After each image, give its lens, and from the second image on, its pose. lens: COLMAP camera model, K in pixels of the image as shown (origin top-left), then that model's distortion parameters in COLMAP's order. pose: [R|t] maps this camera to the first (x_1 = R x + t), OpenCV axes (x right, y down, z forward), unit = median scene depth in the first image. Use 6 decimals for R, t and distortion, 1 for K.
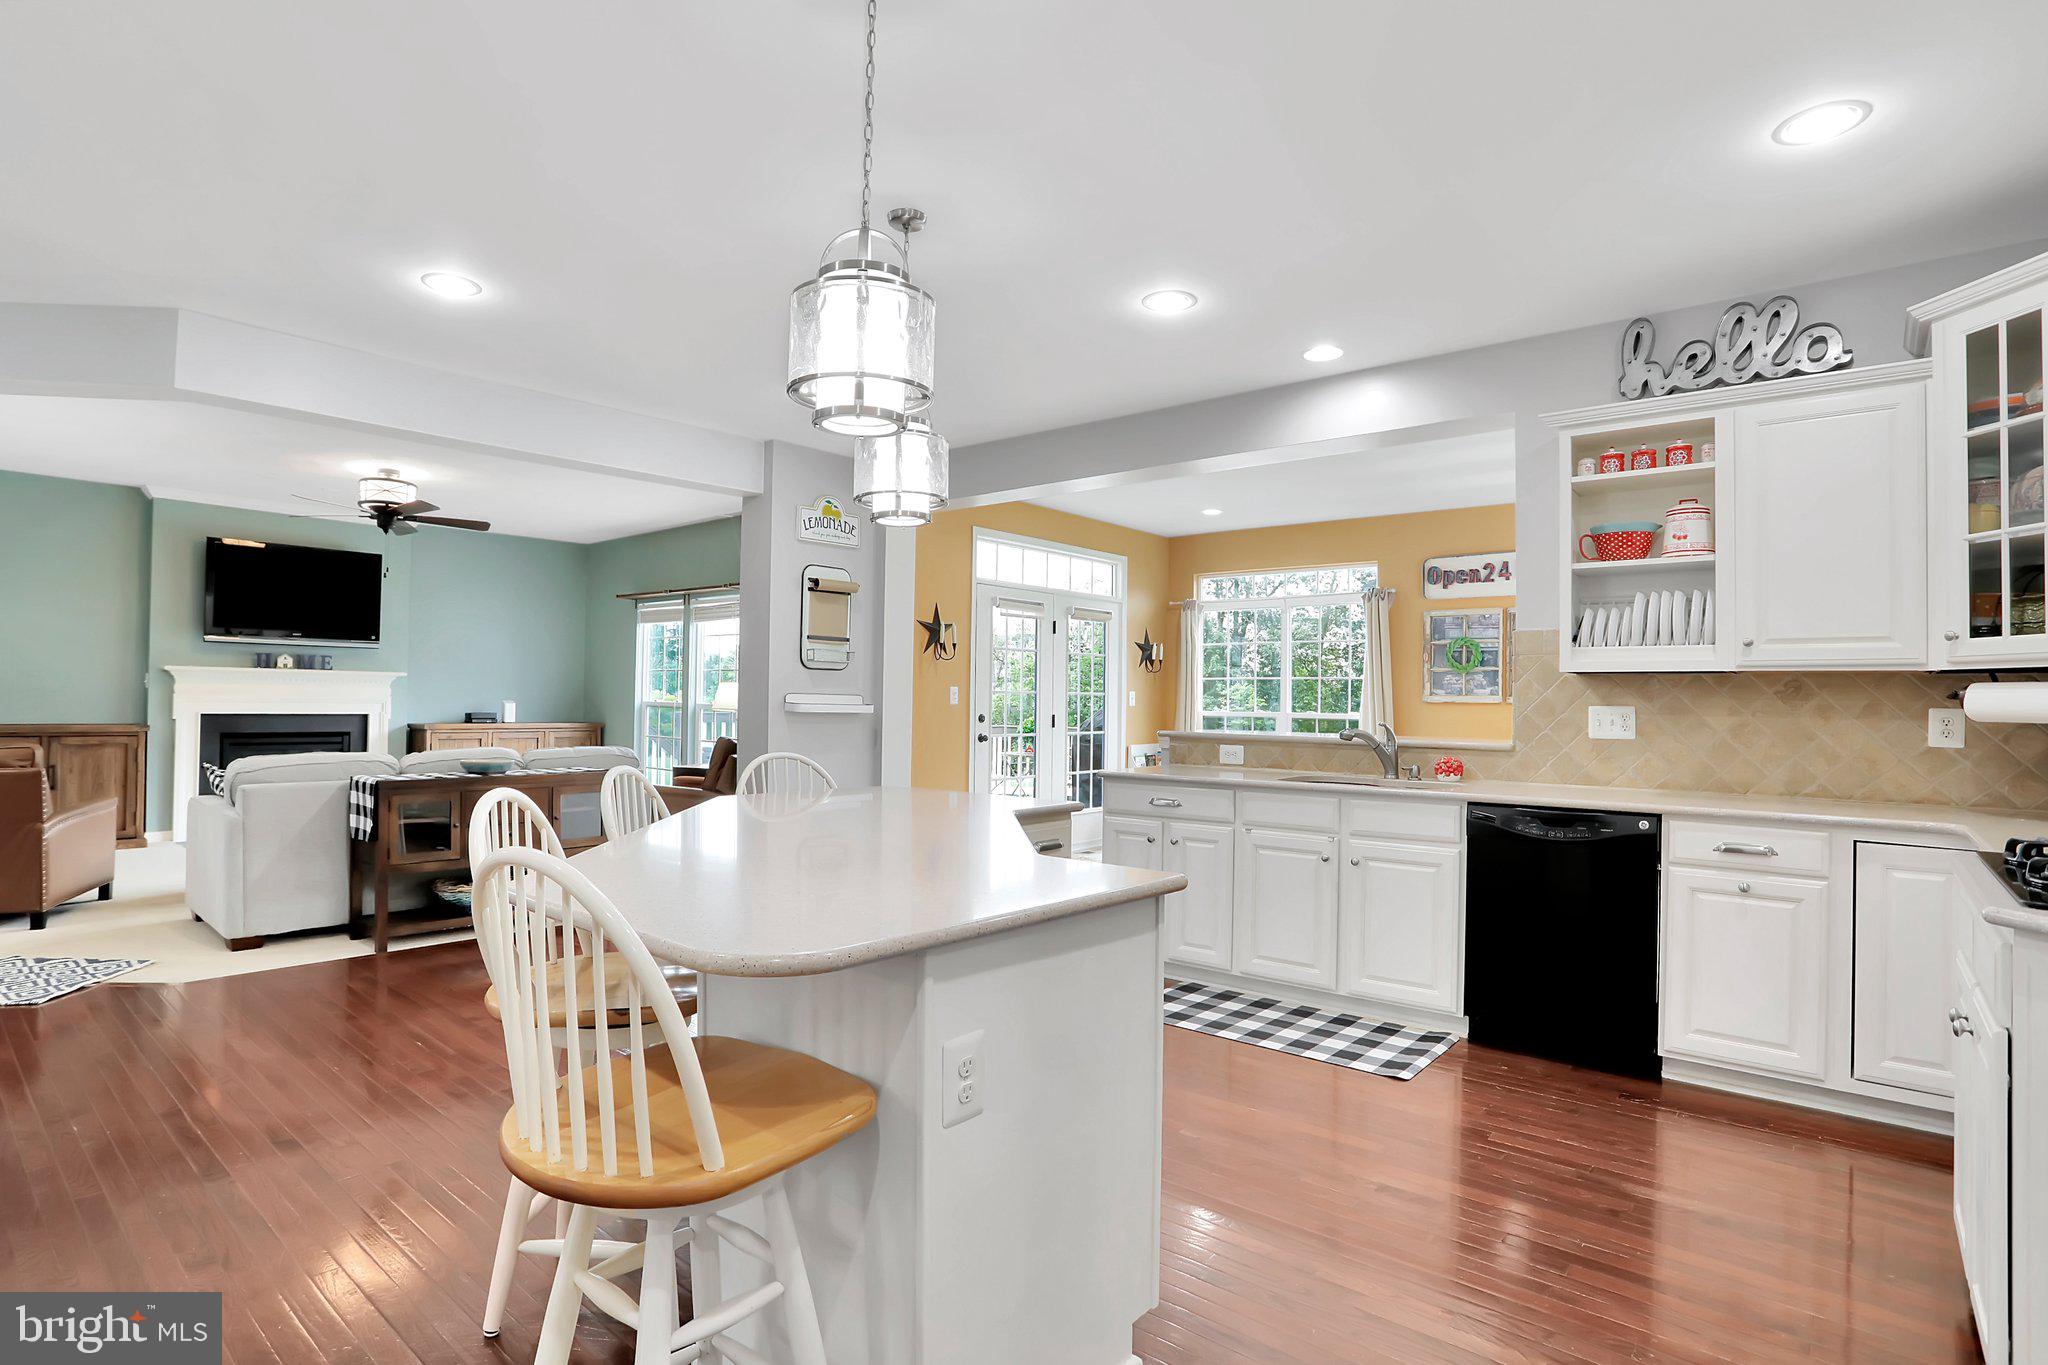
lens RADIAL K [[1015.7, 0, 1018.5], [0, 1015.7, 687.1], [0, 0, 1]] dist [-0.081315, 0.036028]
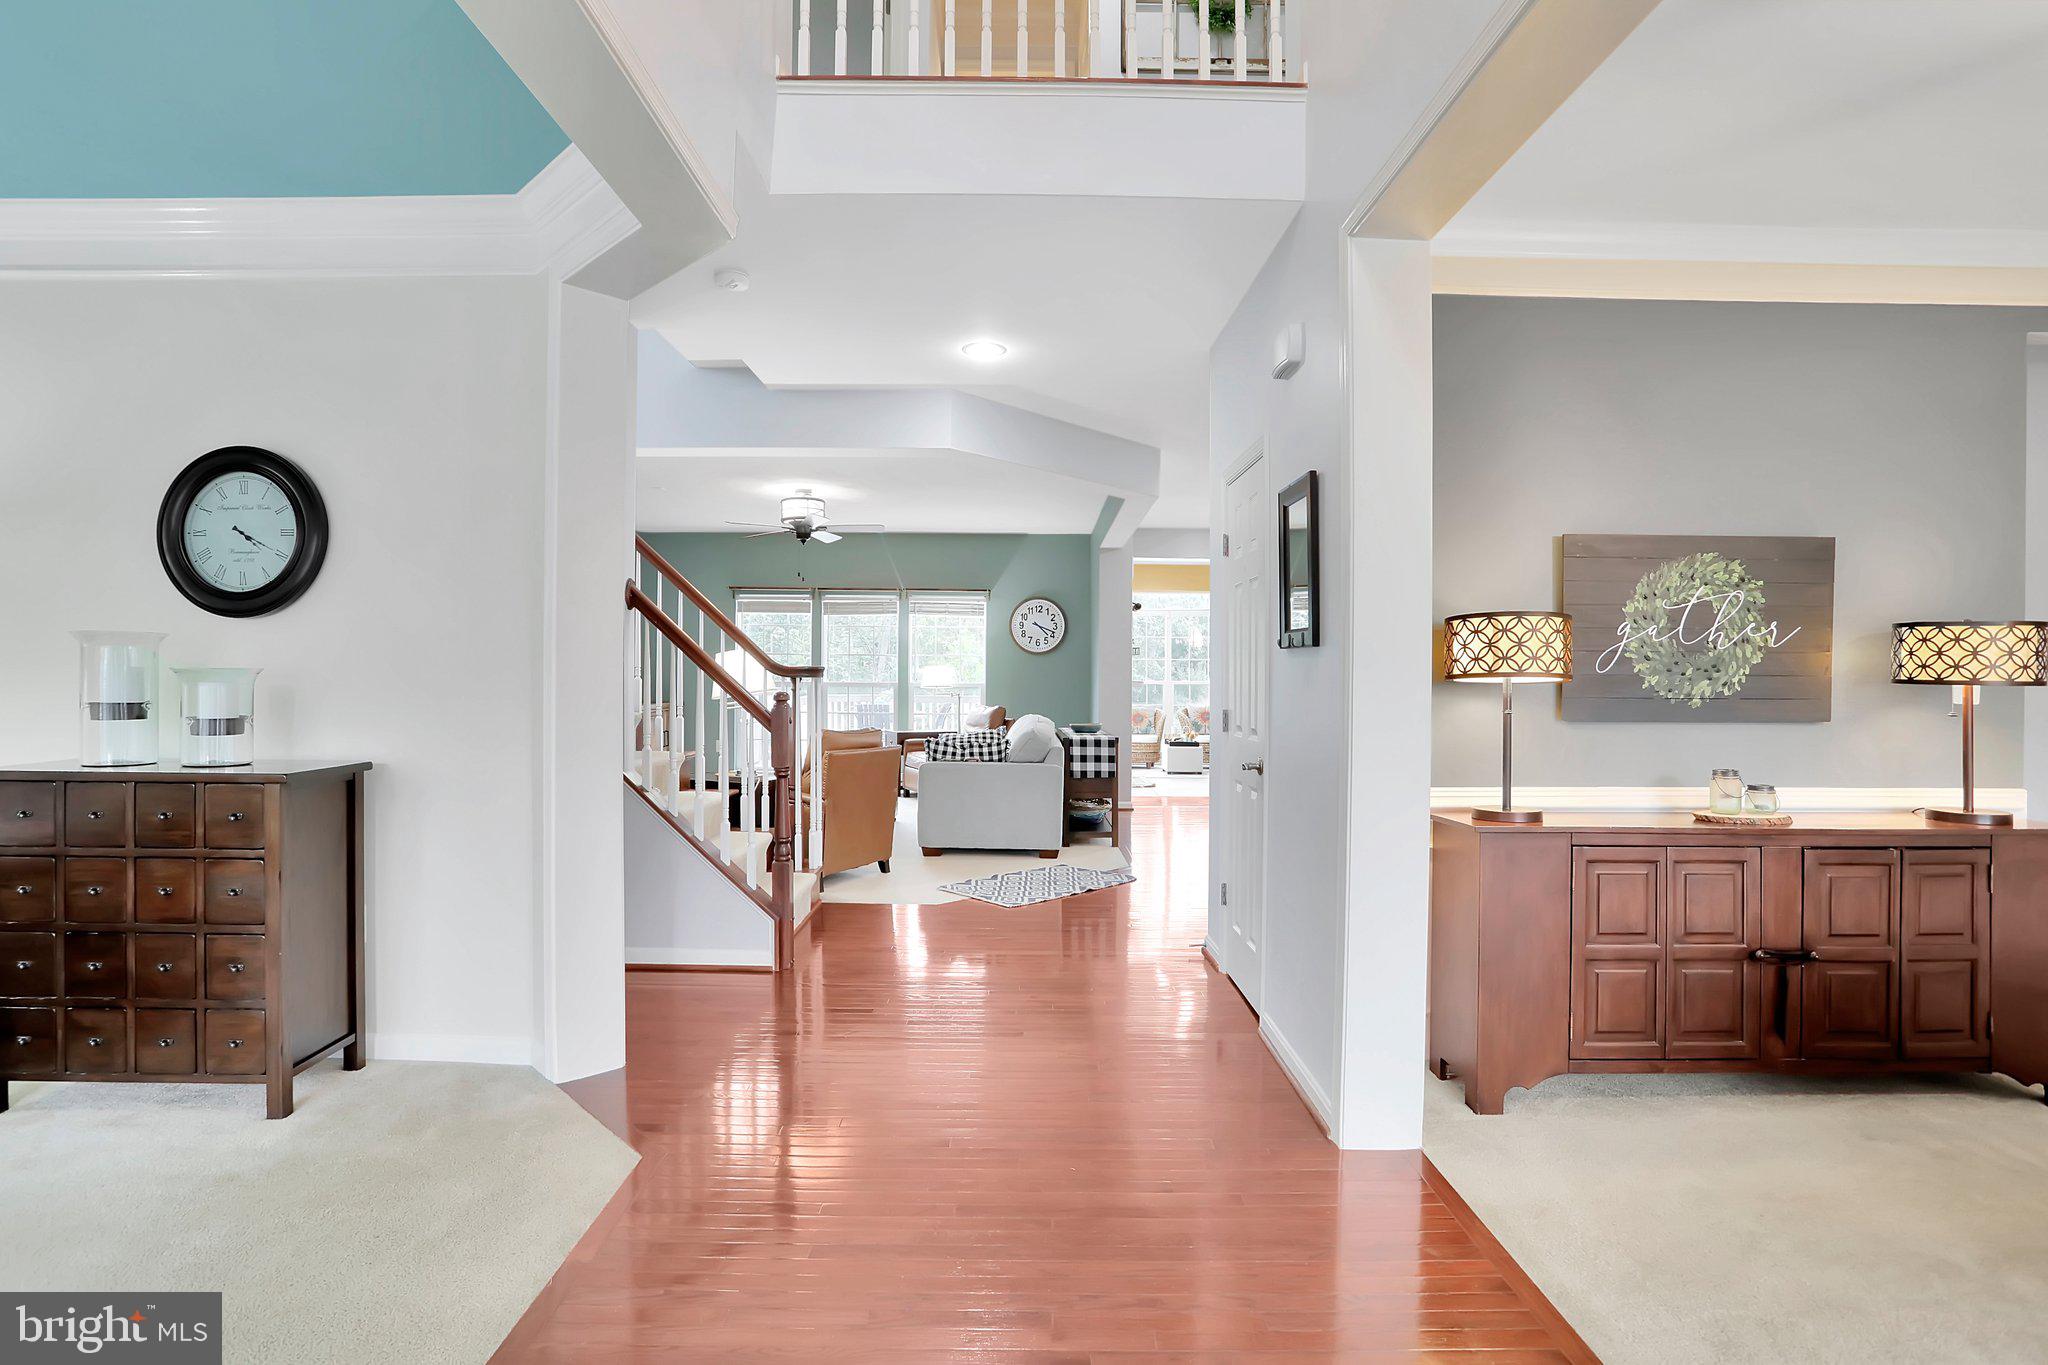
lens RADIAL K [[1015.7, 0, 1018.5], [0, 1015.7, 687.1], [0, 0, 1]] dist [-0.081315, 0.036028]
pose [[0.766151, -0.022583, 0.642264, -1.066365], [-0.002525, 0.999269, 0.038148, -0.028656], [-0.642656, -0.030849, 0.765534, -0.090404]]
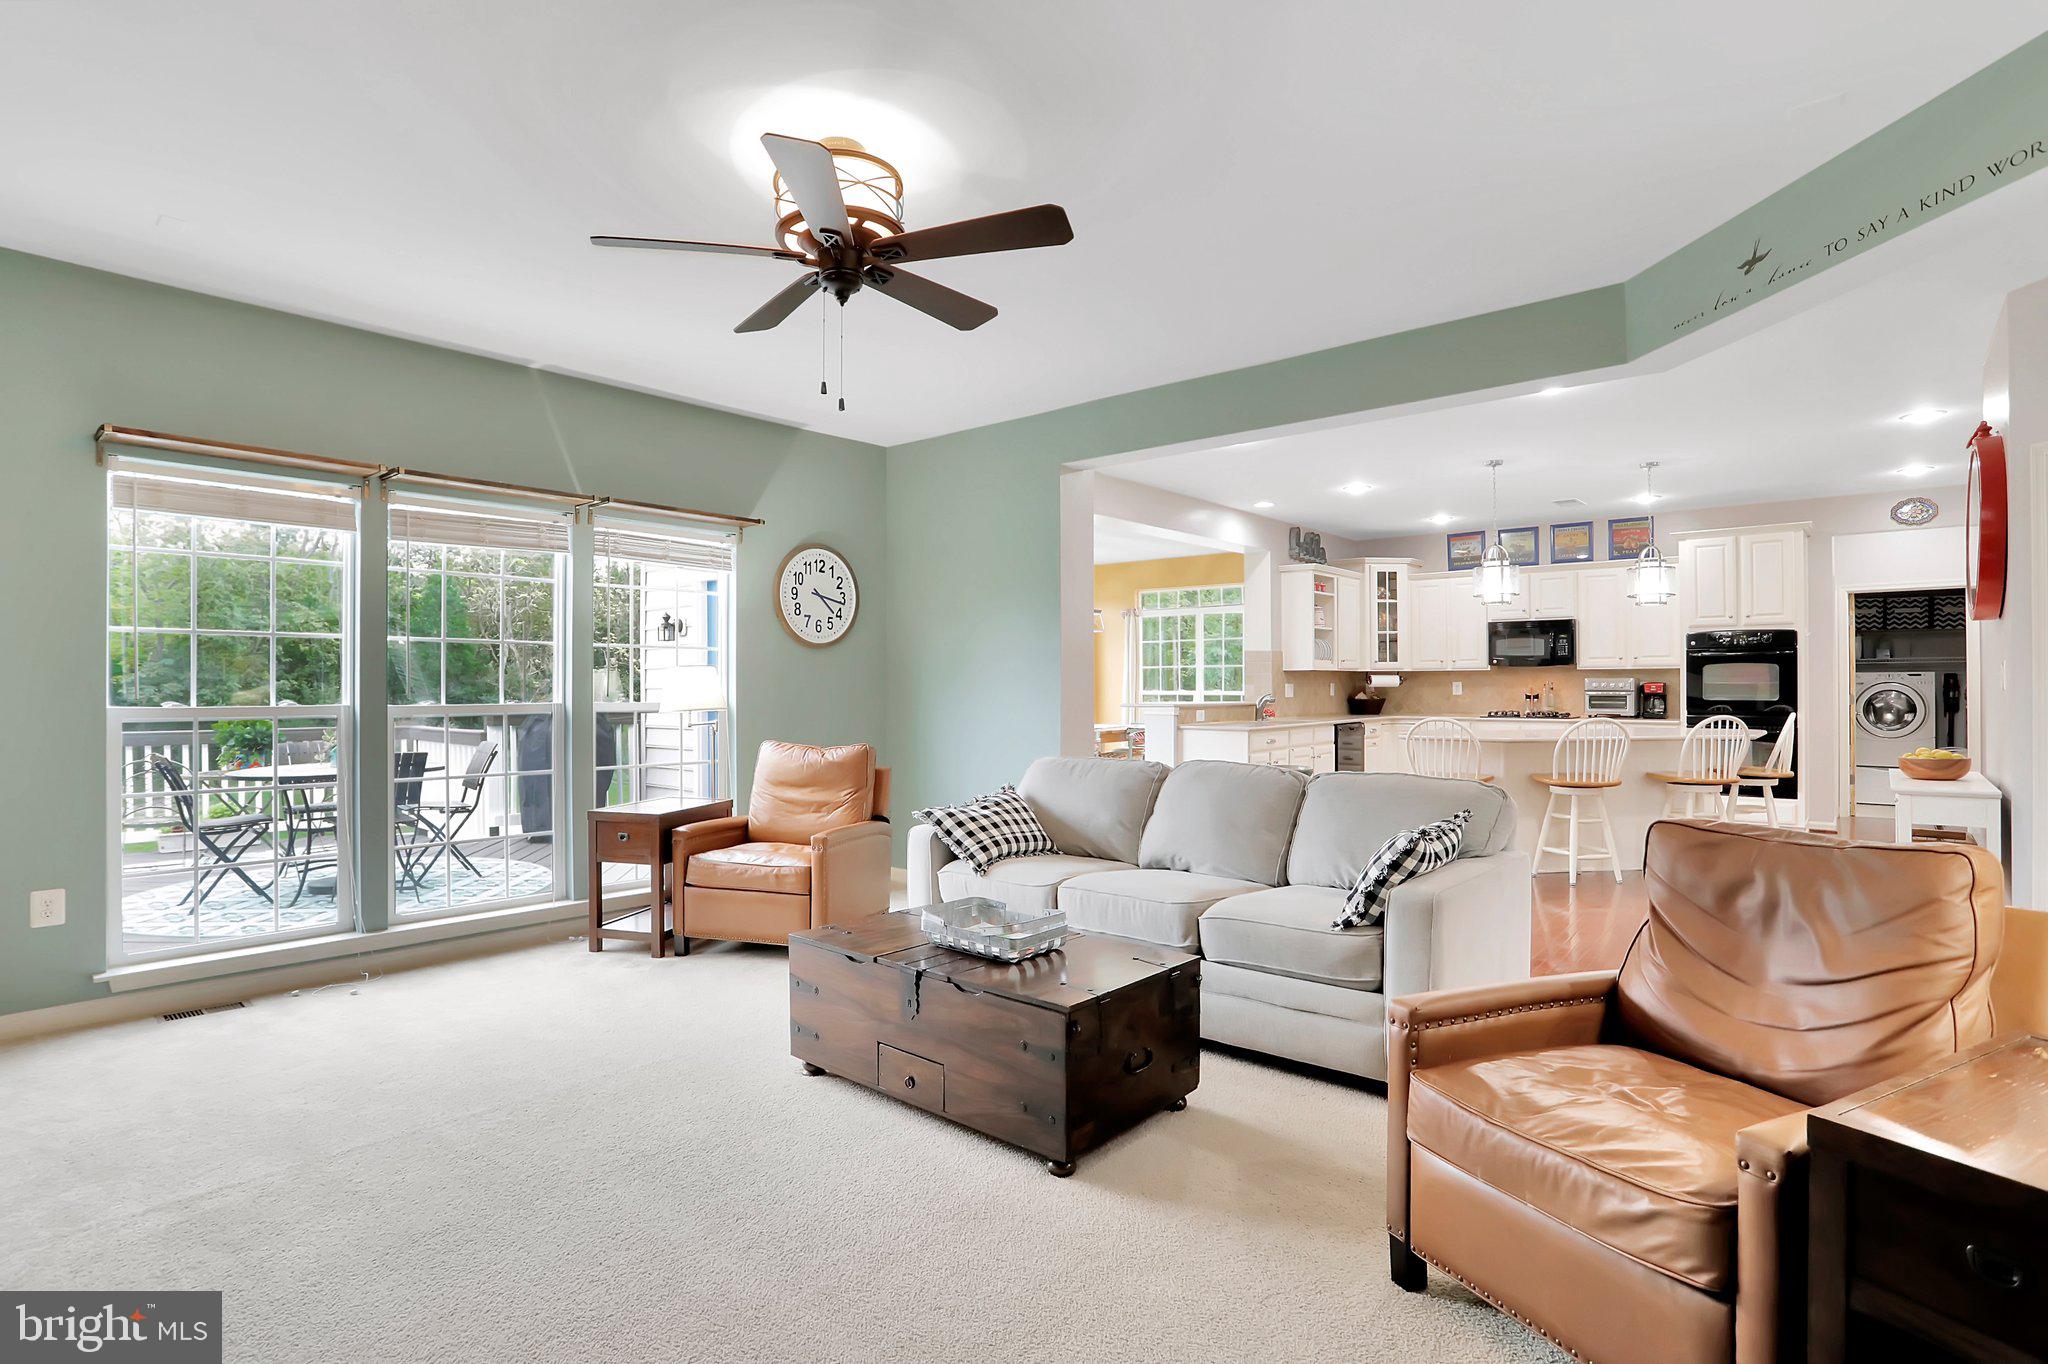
lens RADIAL K [[1015.7, 0, 1018.5], [0, 1015.7, 686.6], [0, 0, 1]] dist [-0.081315, 0.036028]
pose [[0.021595, -0.016641, 0.999628, -0.913919], [-0.008772, 0.999820, 0.016834, -0.005221], [-0.999728, -0.009132, 0.021445, 0.792900]]
